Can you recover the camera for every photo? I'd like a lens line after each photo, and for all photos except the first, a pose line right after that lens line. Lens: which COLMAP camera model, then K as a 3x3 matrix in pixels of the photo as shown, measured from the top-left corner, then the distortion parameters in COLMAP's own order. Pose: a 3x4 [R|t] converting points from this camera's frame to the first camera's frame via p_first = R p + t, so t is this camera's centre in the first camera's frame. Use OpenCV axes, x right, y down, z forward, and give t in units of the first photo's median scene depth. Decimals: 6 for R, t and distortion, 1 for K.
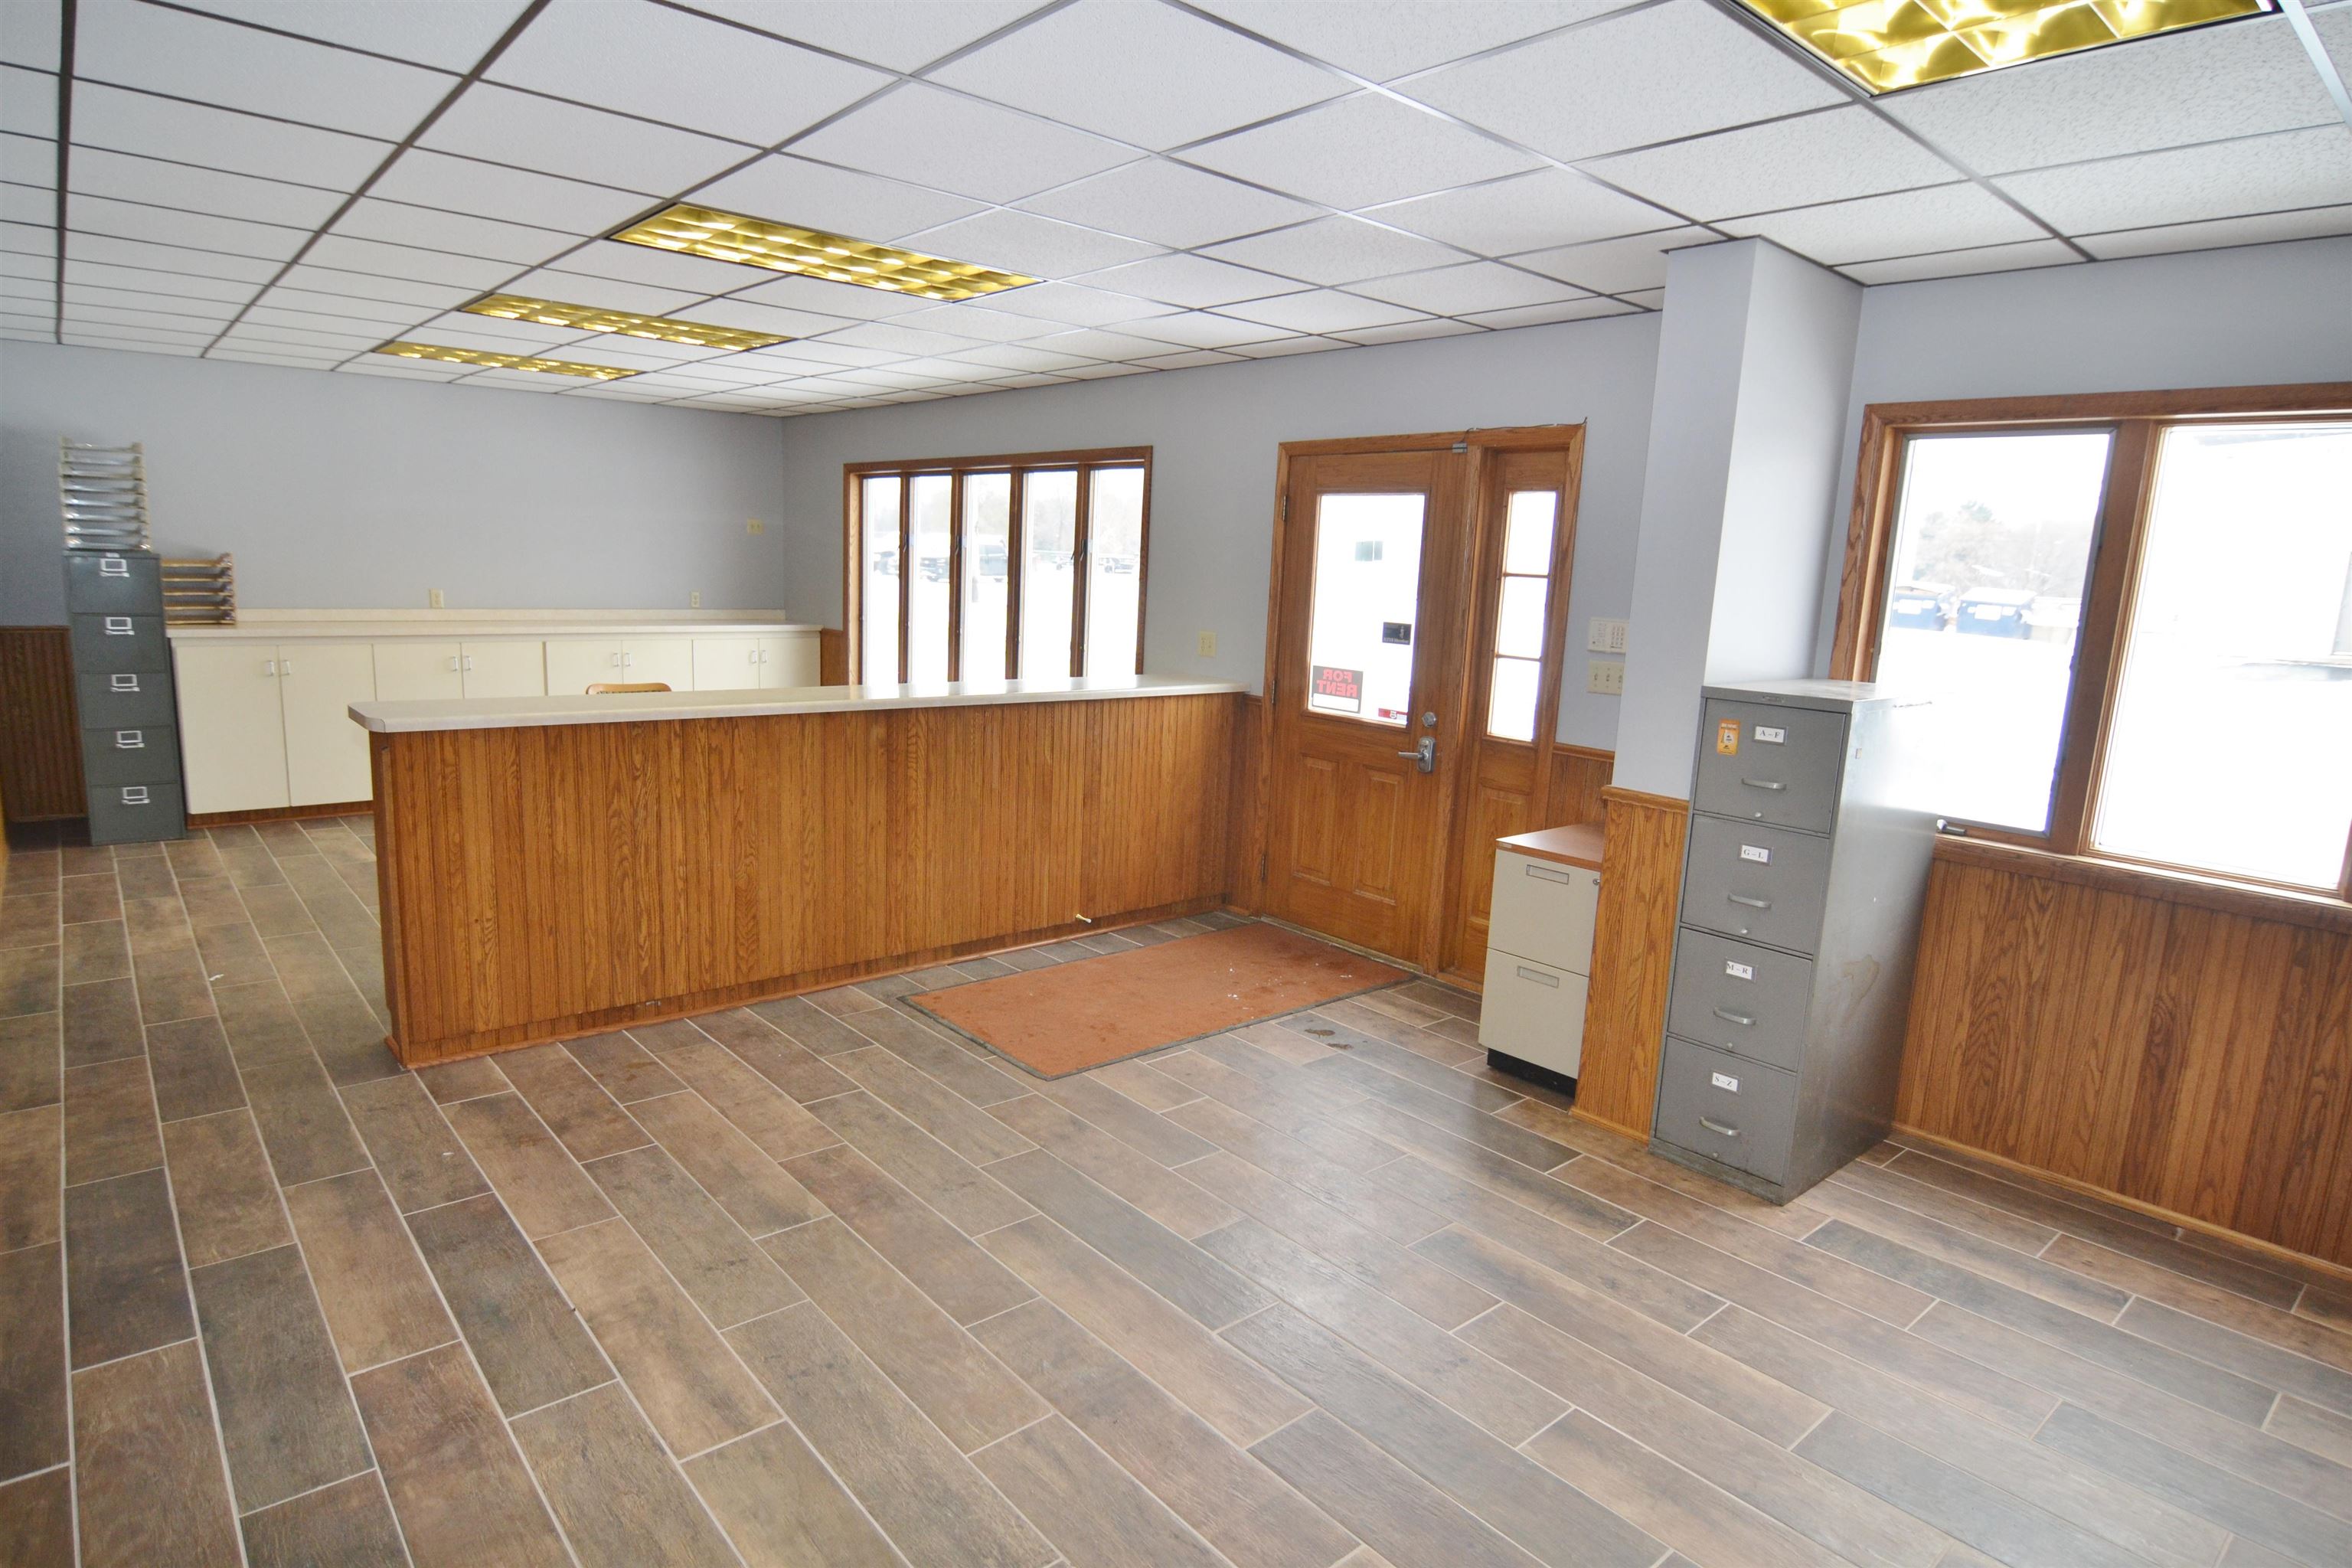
lens RADIAL K [[1285.9, 0, 1154.5], [0, 1285.9, 785.5], [0, 0, 1]] dist [-0.017216, -0.003936]
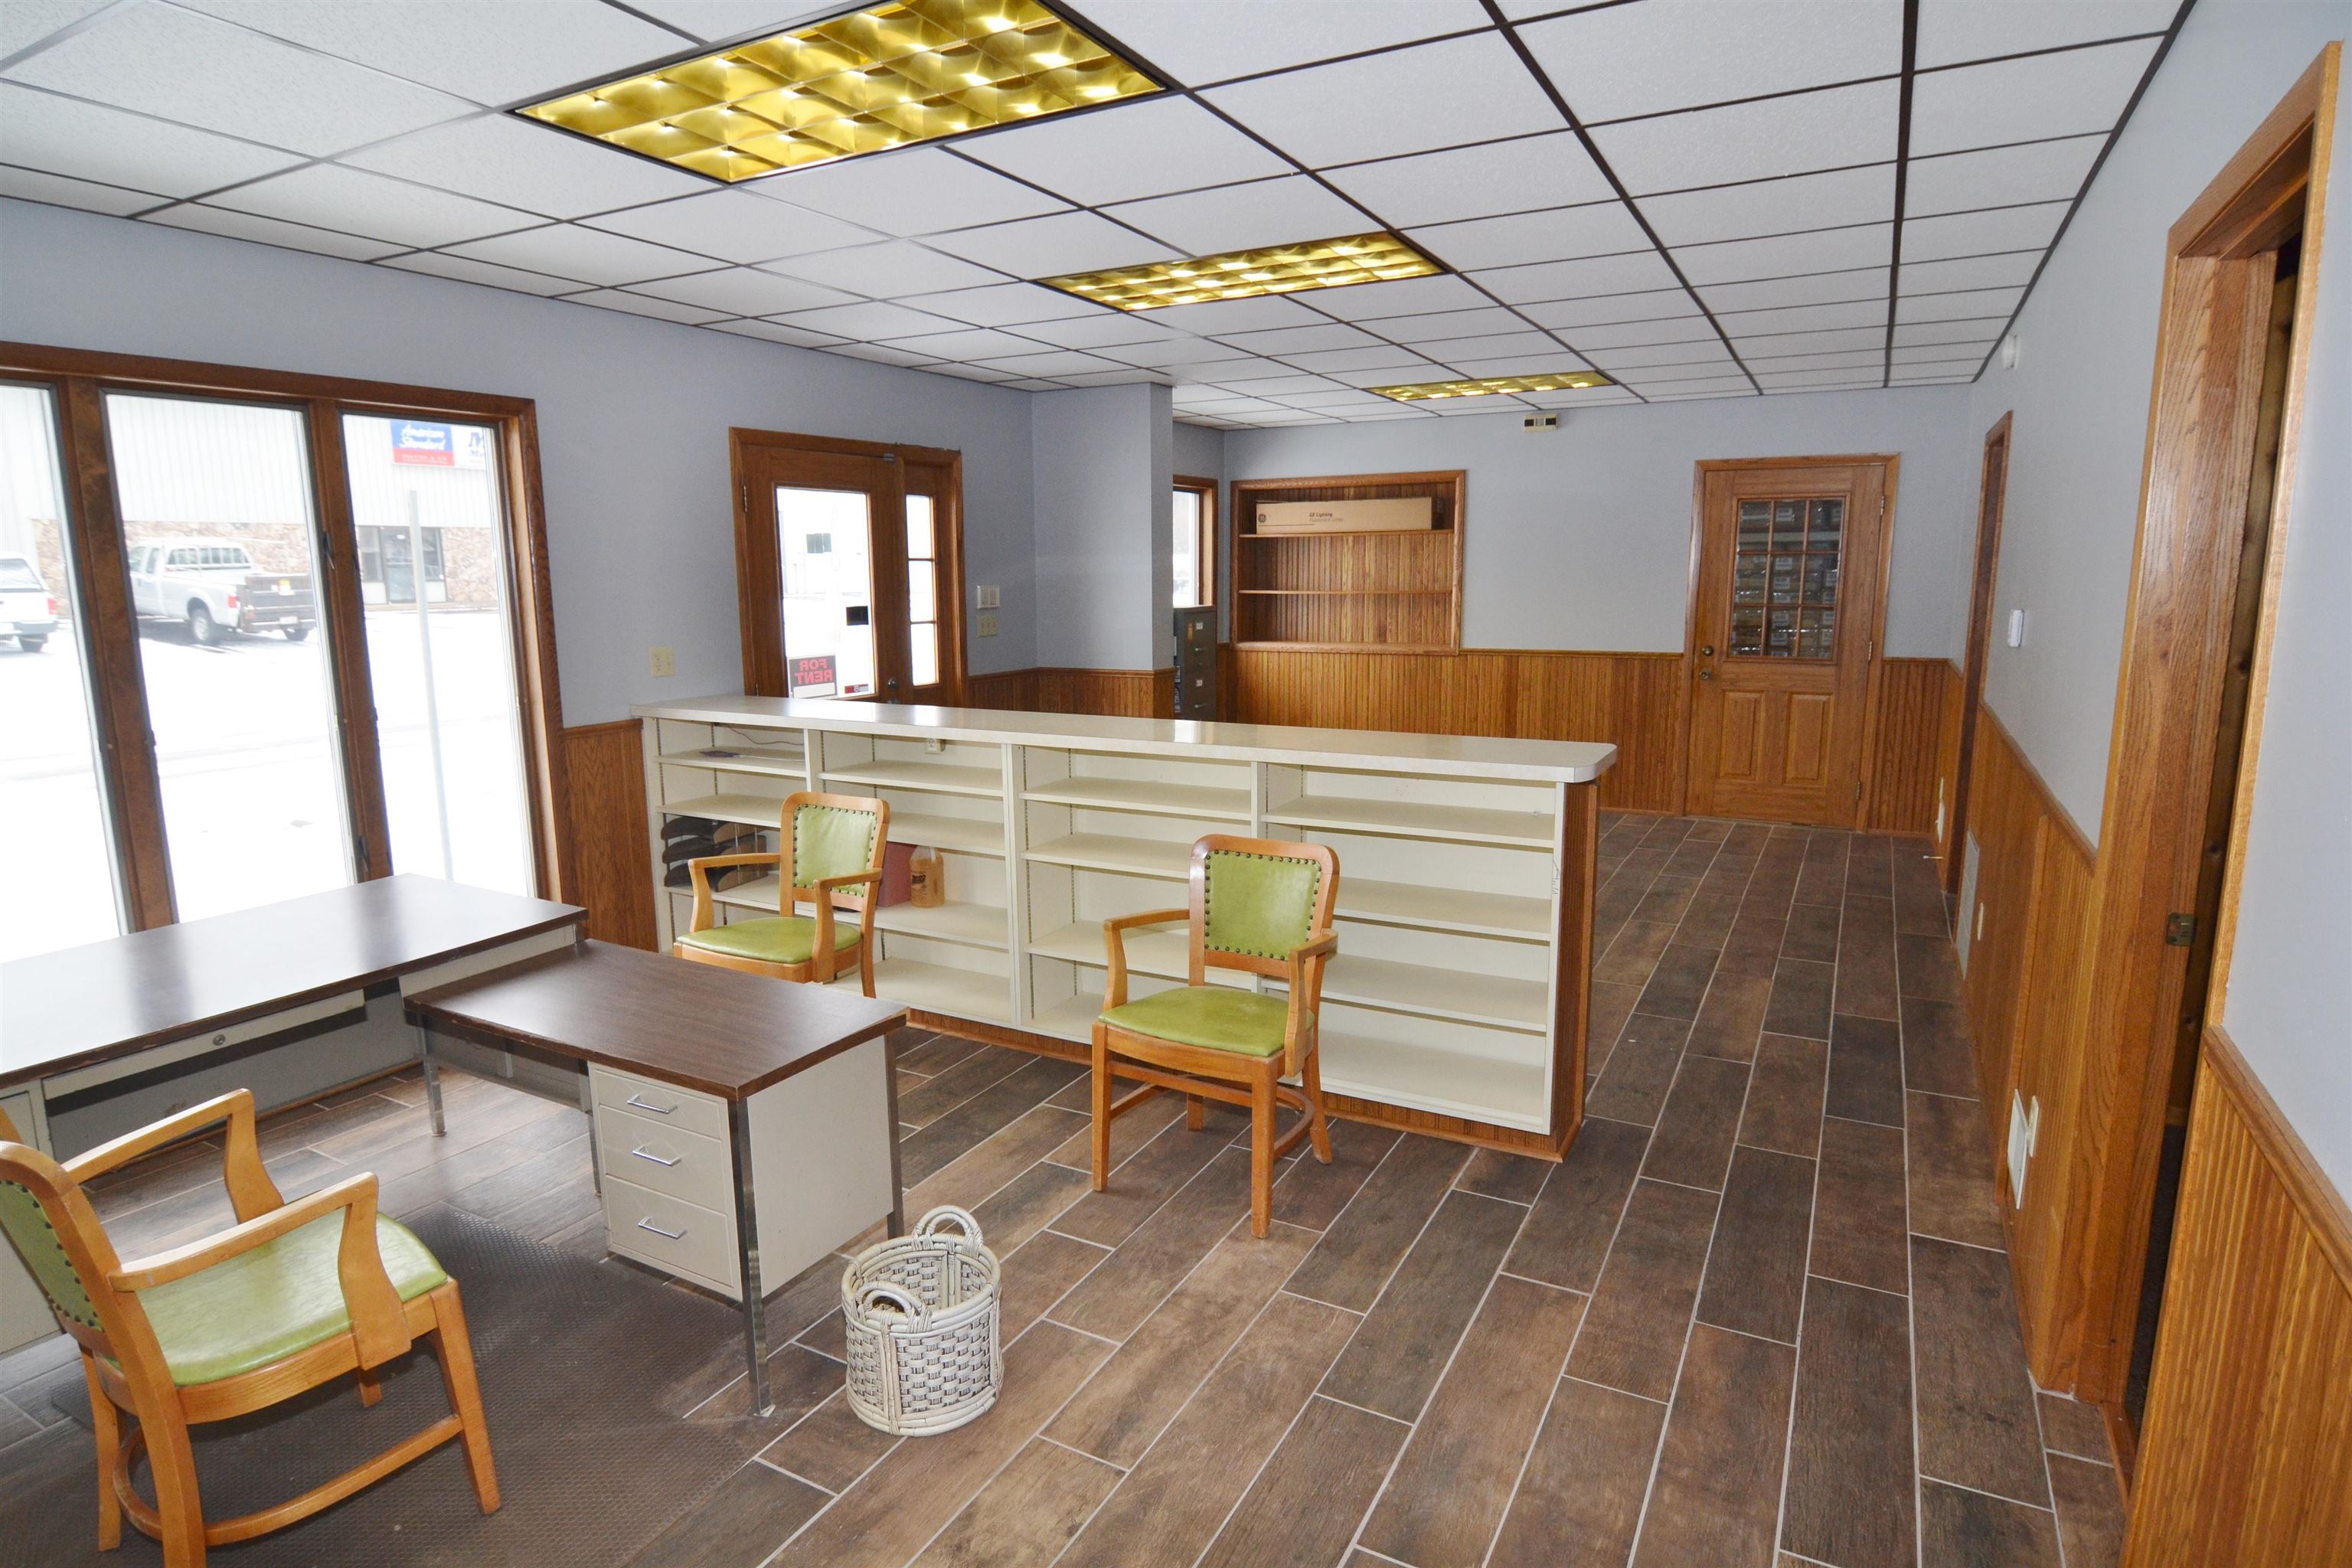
lens RADIAL K [[1285.9, 0, 1170.1], [0, 1285.9, 785.0], [0, 0, 1]] dist [-0.017216, -0.003936]
pose [[-0.359137, -0.197964, 0.912048, -1.083689], [0.159243, 0.949916, 0.268889, -0.265210], [-0.919599, 0.241805, -0.309626, 1.269077]]
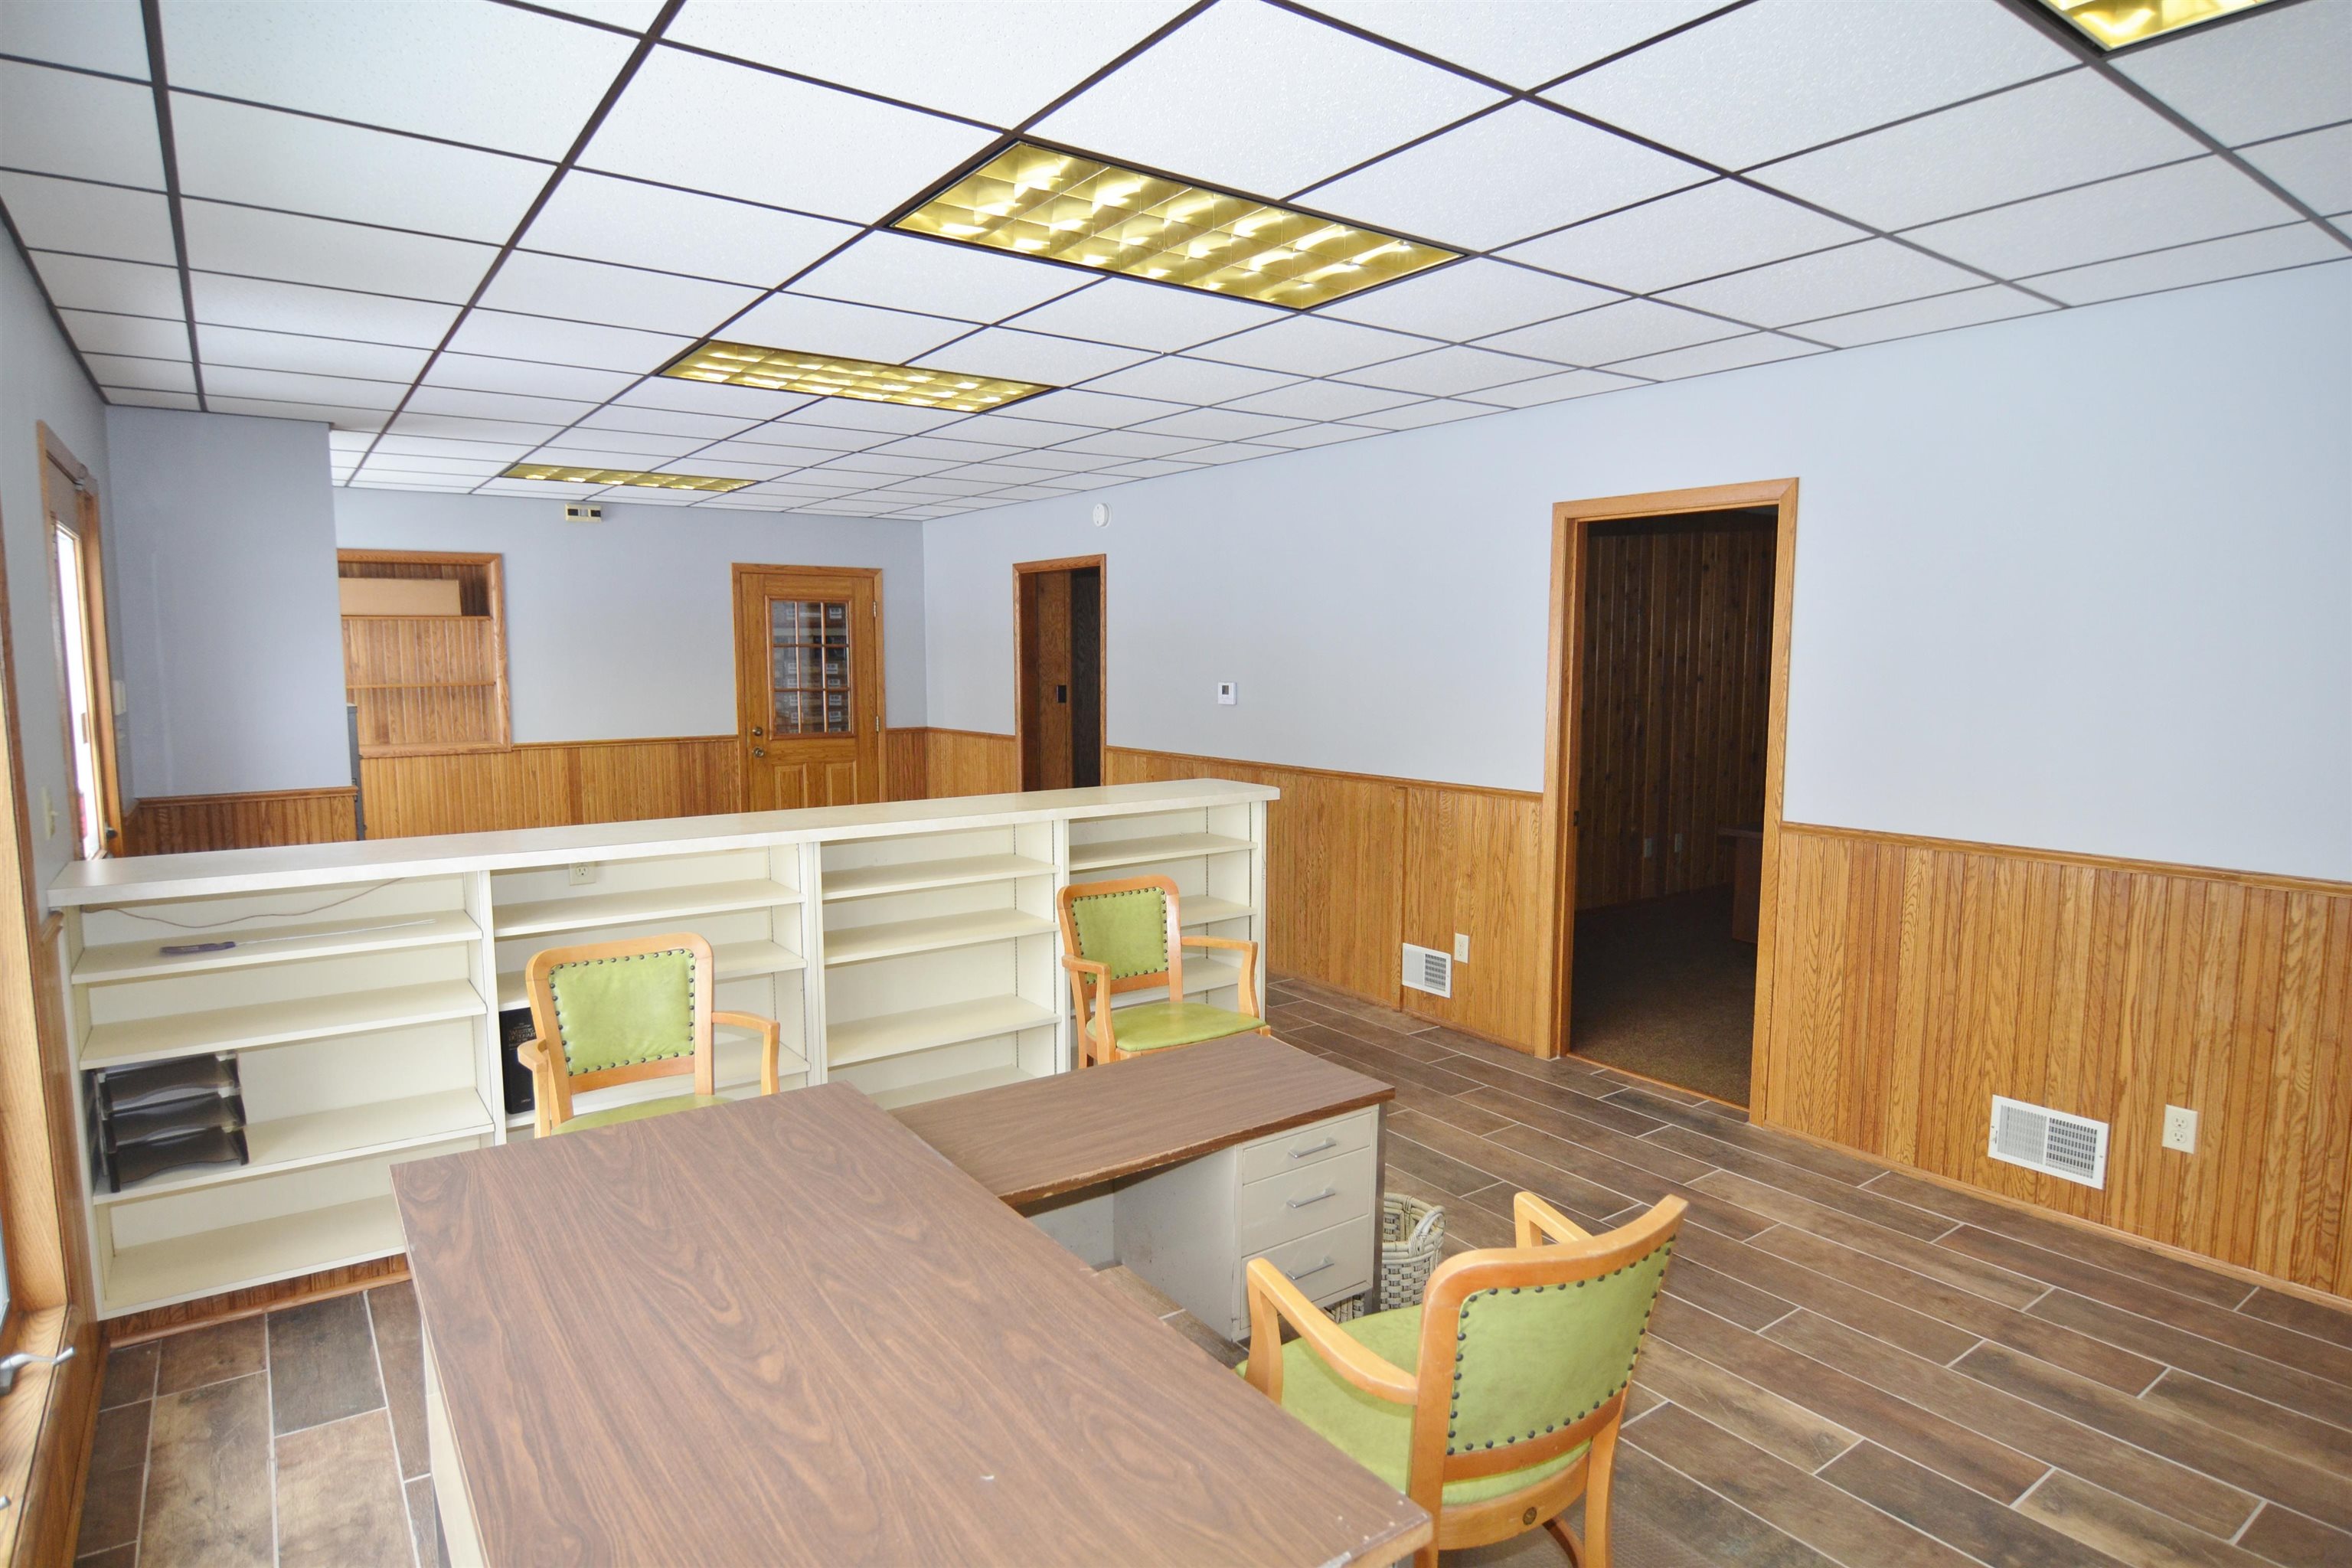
lens RADIAL K [[1285.9, 0, 1166.7], [0, 1285.9, 785.5], [0, 0, 1]] dist [-0.017216, -0.003936]
pose [[-0.996529, -0.051099, 0.065725, -0.515120], [-0.030657, 0.959233, 0.280950, -0.338905], [-0.077402, 0.277960, -0.957469, 1.828741]]
